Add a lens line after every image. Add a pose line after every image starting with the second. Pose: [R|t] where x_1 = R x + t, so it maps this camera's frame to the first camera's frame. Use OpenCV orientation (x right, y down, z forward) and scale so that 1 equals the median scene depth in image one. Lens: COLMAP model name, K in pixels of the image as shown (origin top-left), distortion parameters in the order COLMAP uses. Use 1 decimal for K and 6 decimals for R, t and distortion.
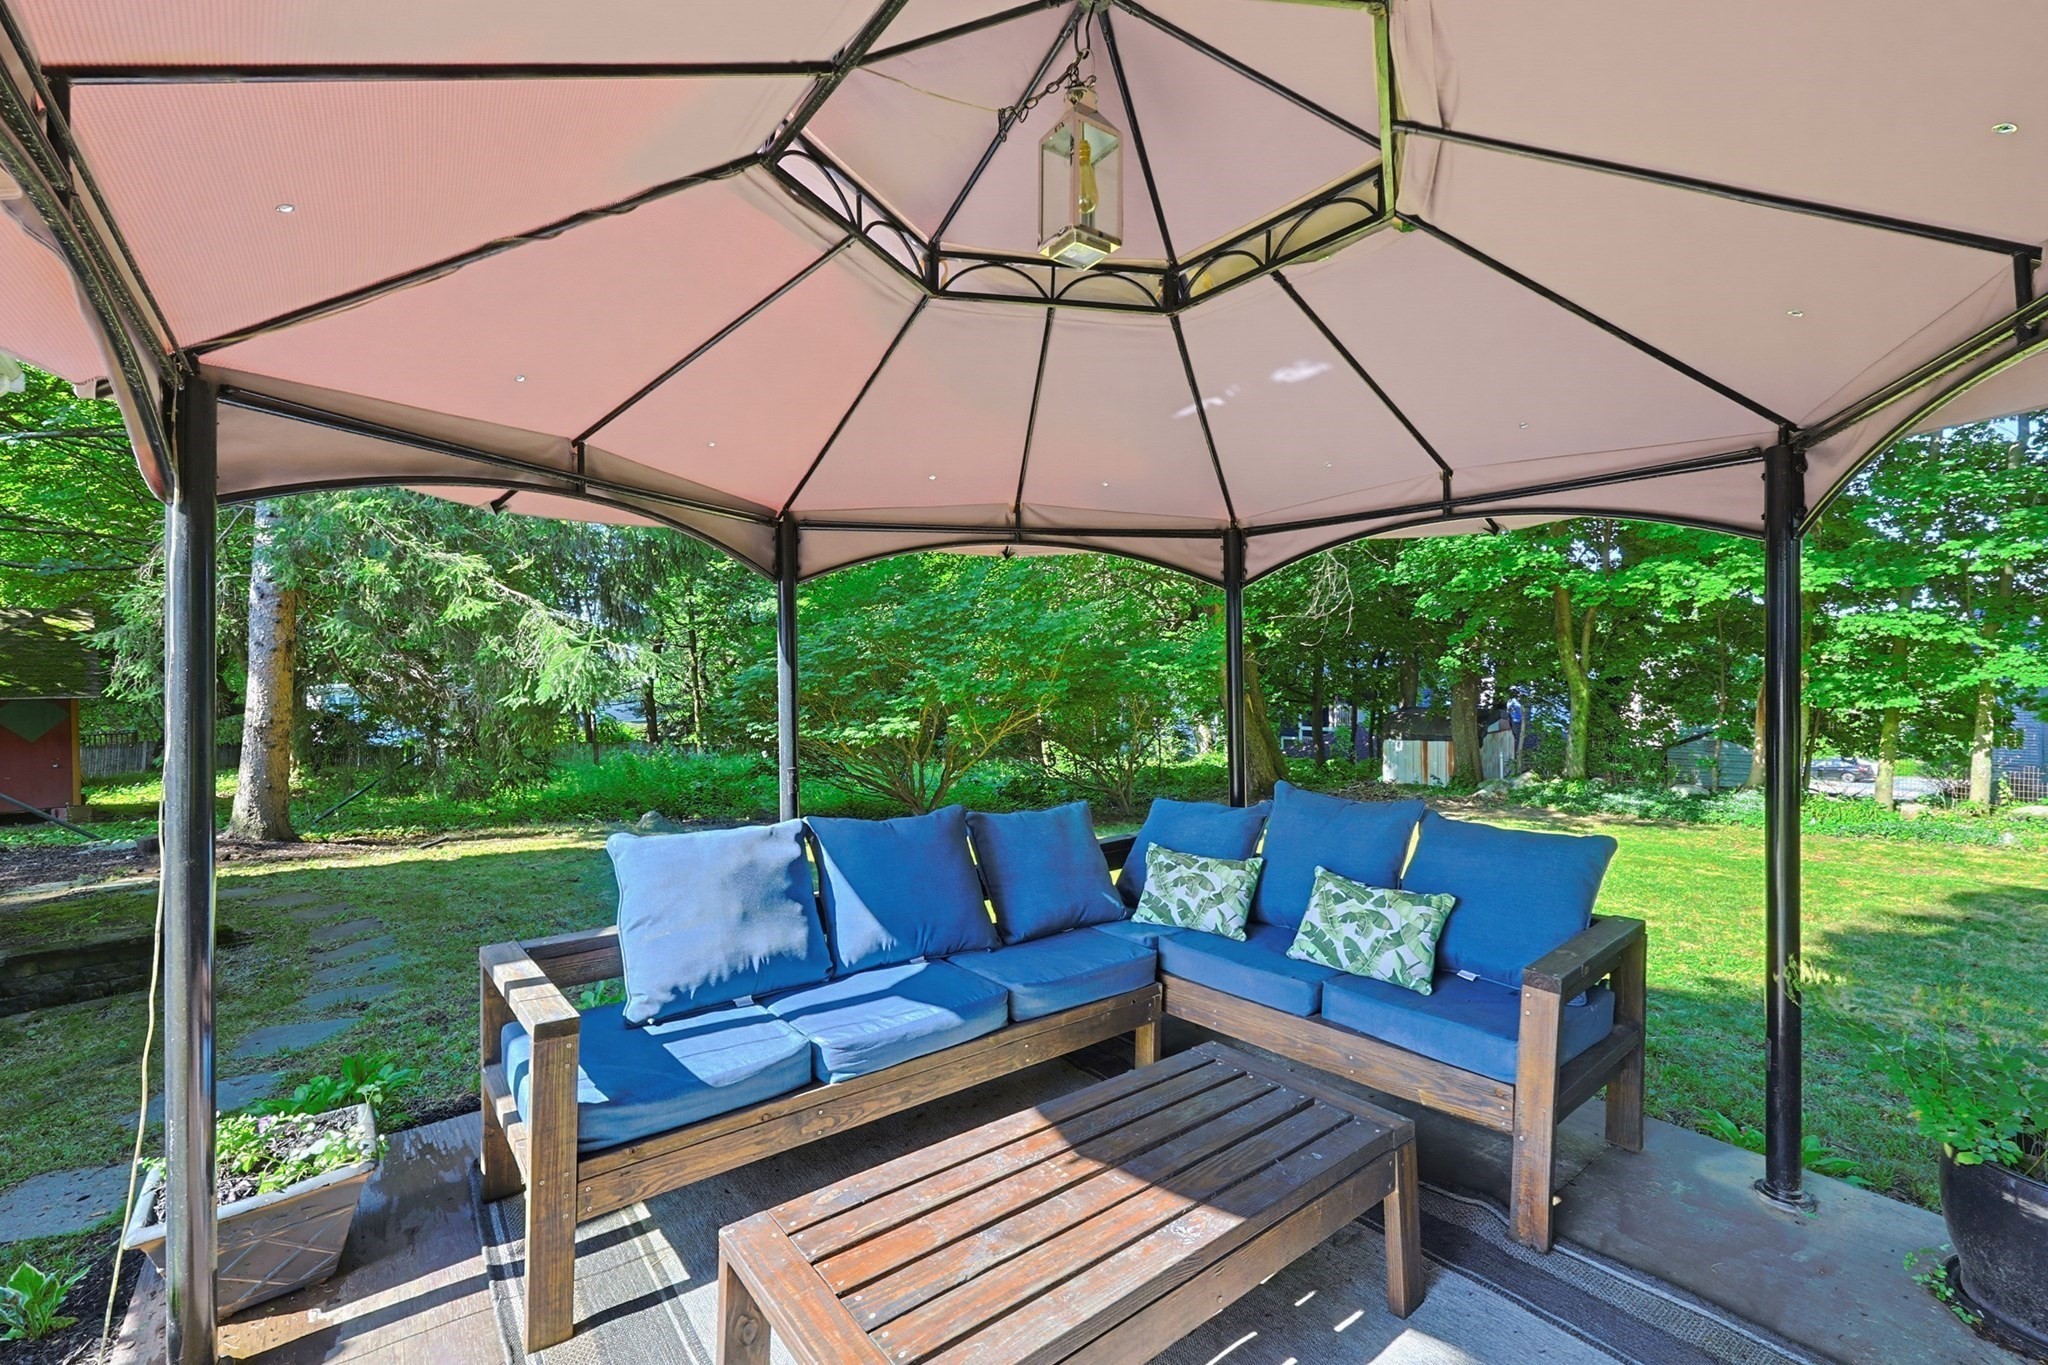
lens RADIAL K [[872.5, 0, 1024.0], [0, 872.5, 682.5], [0, 0, 1]] dist [-0.002118, 0.000046]
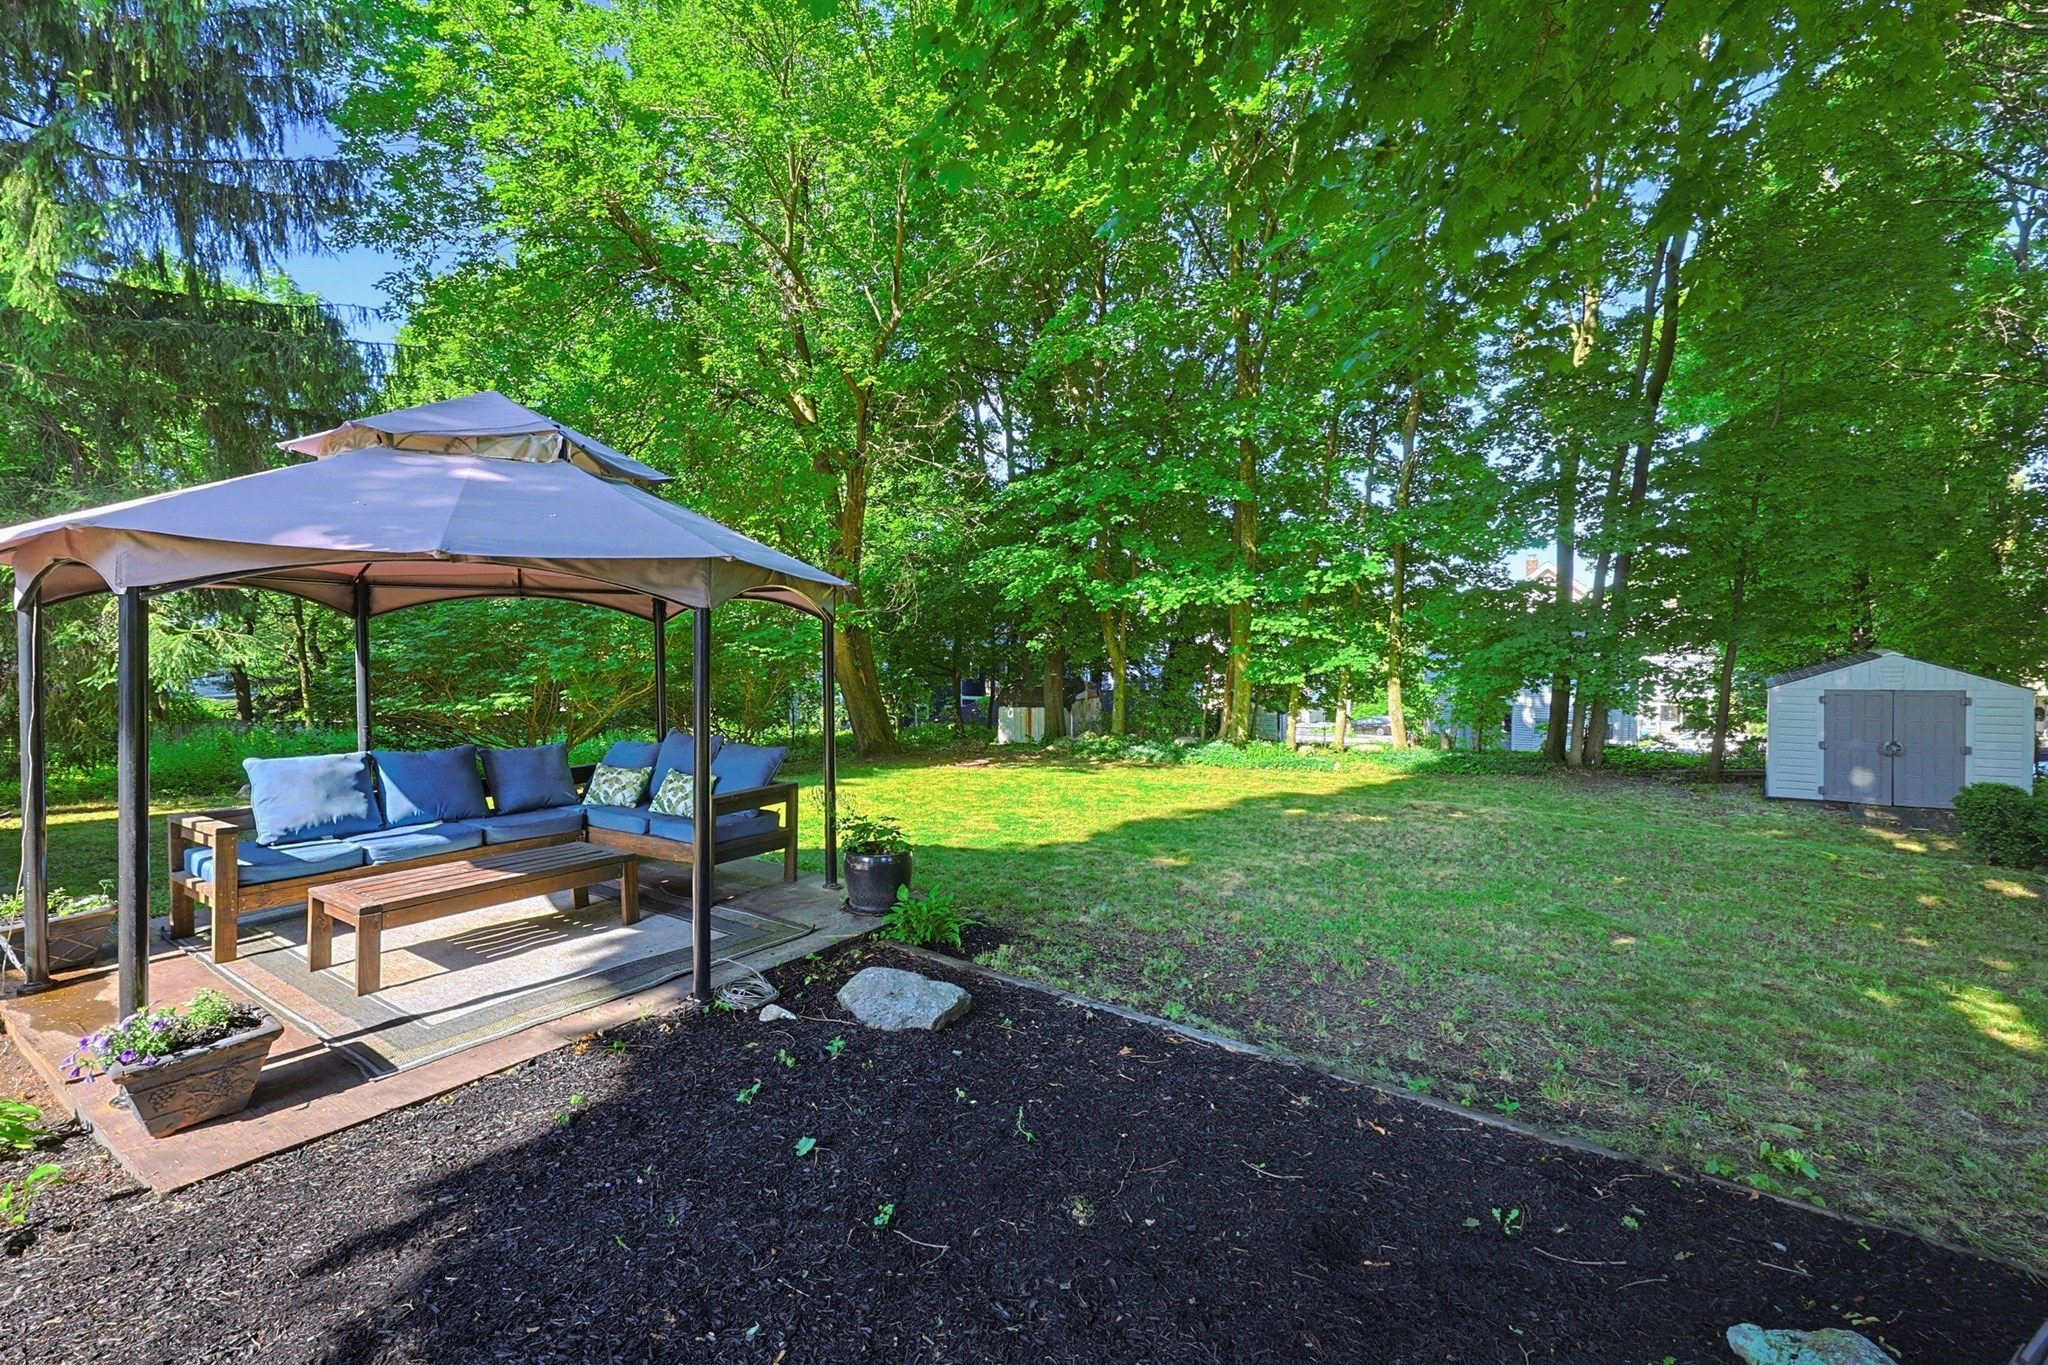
lens RADIAL K [[872.5, 0, 1024.0], [0, 872.5, 682.5], [0, 0, 1]] dist [-0.002118, 0.000046]
pose [[0.945929, -0.003057, 0.324358, 0.393698], [-0.007914, 0.999440, 0.032499, -0.053673], [-0.324276, -0.033308, 0.945376, -1.015842]]
